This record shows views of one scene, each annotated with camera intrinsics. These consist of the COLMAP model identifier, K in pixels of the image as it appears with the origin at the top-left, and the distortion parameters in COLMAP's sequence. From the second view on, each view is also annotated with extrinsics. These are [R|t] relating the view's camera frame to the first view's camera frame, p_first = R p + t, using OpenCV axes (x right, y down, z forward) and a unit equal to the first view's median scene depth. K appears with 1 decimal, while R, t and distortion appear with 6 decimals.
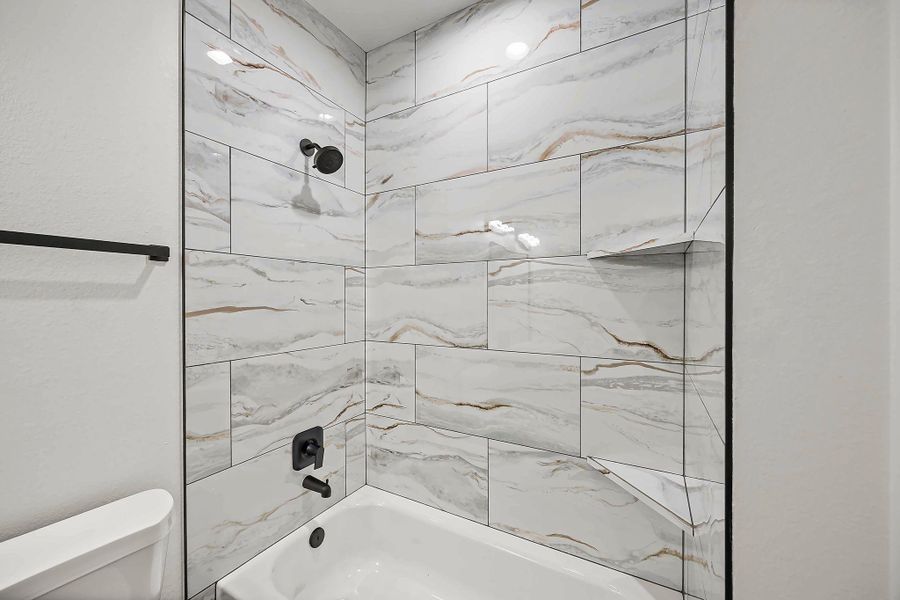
lens RADIAL K [[358.7, 0, 447.7], [0, 358.7, 301.3], [0, 0, 1]] dist [-0.001057, 0.000154]
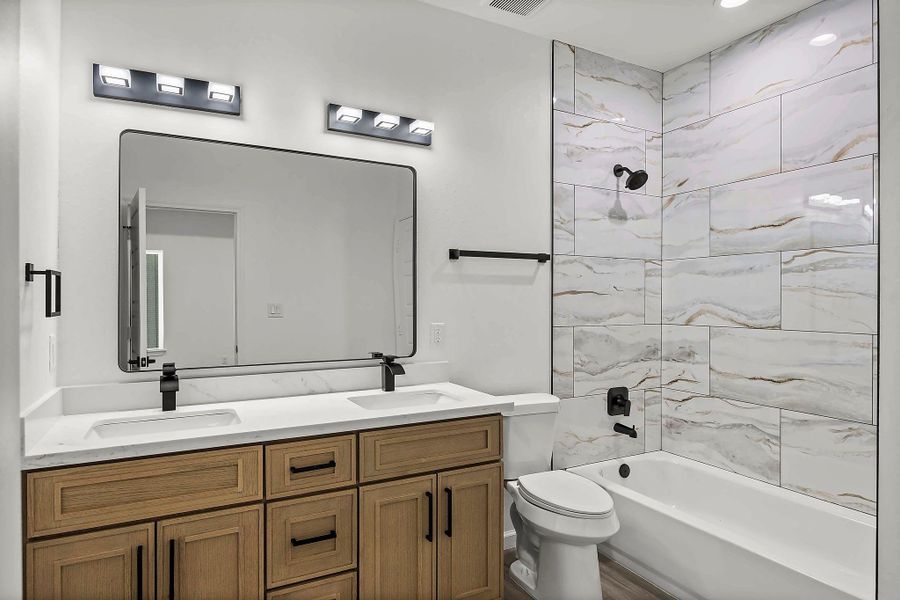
lens RADIAL K [[514.6, 0, 449.8], [0, 514.6, 298.1], [0, 0, 1]] dist [-0.017456, 0.002104]
pose [[0.847372, 0.003147, -0.530991, 0.079961], [-0.007769, 0.999949, -0.006470, 0.051402], [0.530943, 0.009608, 0.847353, -0.887144]]
